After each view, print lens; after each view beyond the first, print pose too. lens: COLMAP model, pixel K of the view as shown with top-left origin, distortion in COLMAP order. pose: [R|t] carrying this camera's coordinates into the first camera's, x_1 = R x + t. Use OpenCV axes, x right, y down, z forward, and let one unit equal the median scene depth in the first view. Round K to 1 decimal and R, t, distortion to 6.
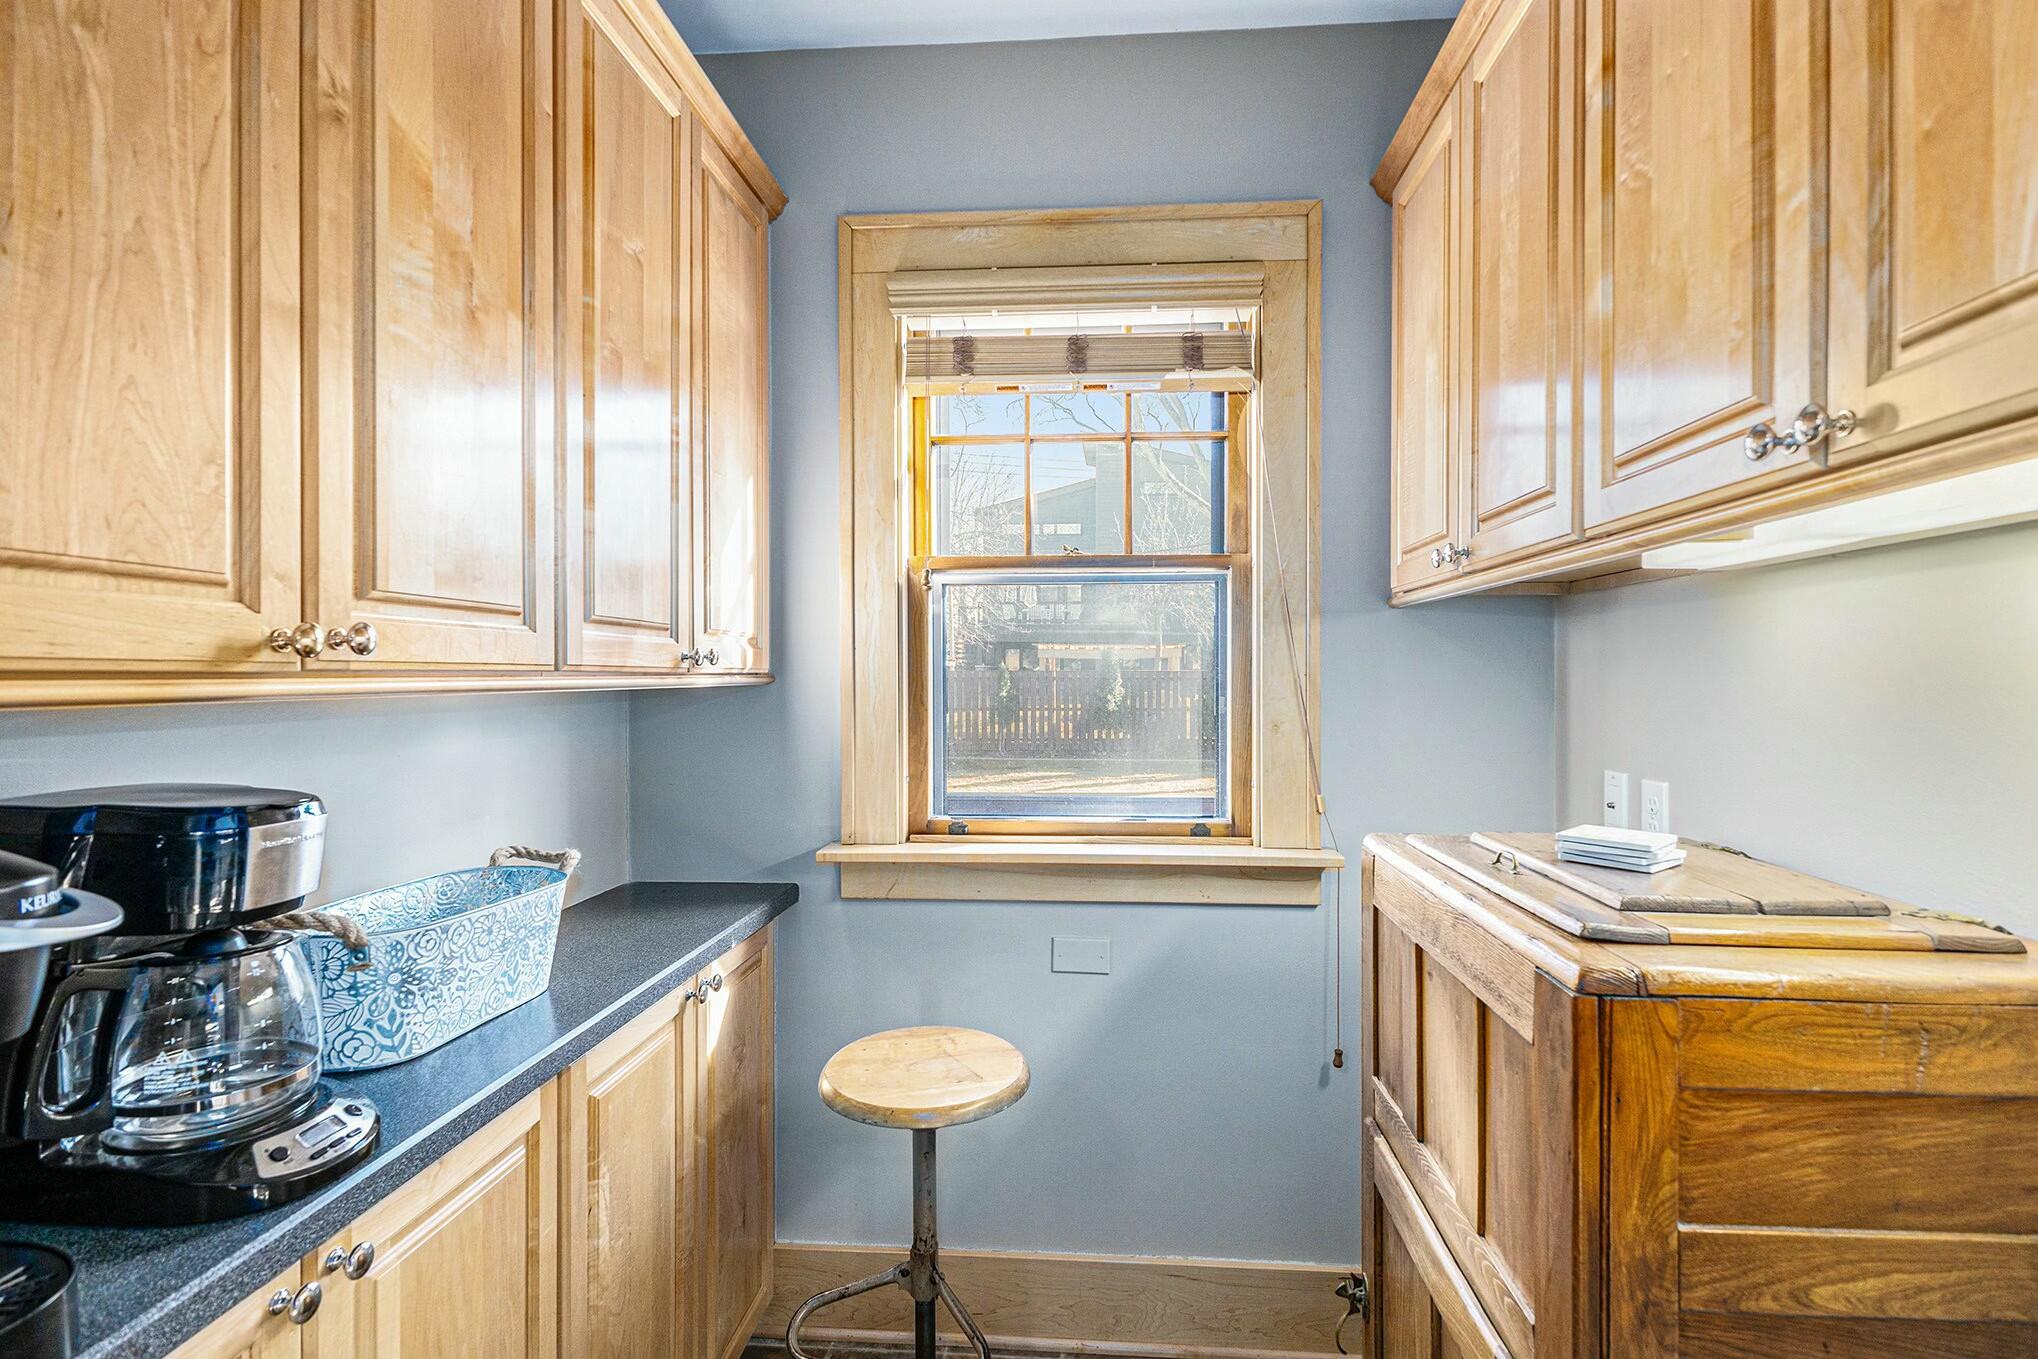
lens RADIAL K [[992.7, 0, 1028.3], [0, 992.7, 683.1], [0, 0, 1]] dist [0.003401, -0.000431]
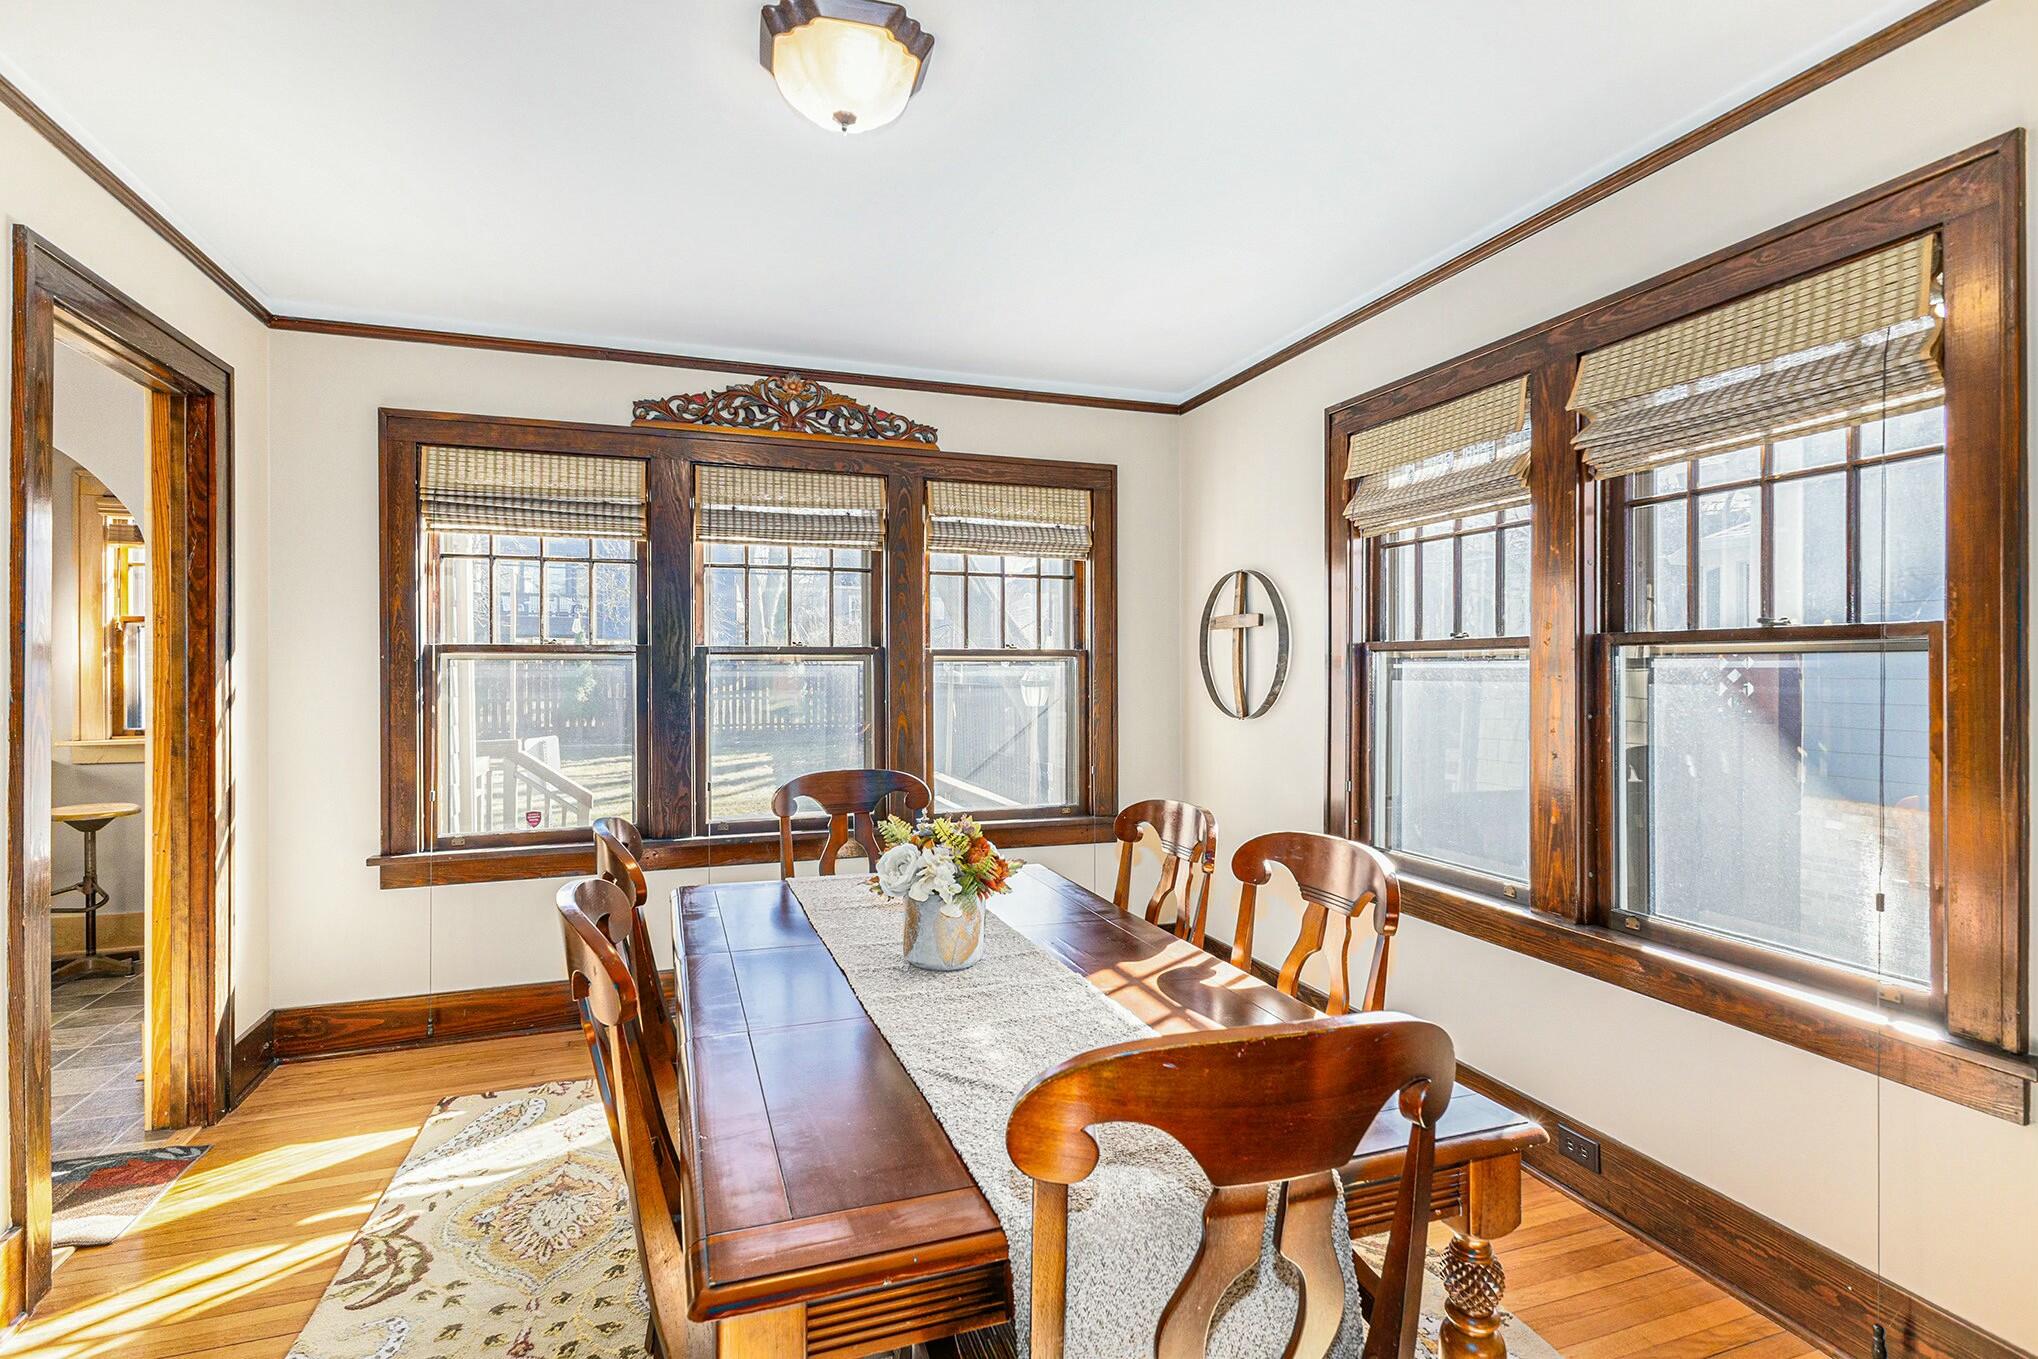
lens RADIAL K [[992.7, 0, 1027.5], [0, 992.7, 670.4], [0, 0, 1]] dist [0.003401, -0.000431]
pose [[0.904773, -0.002209, 0.425888, 0.811524], [0.004362, 0.999982, -0.004079, 0.017963], [-0.425871, 0.005548, 0.904767, -1.987734]]
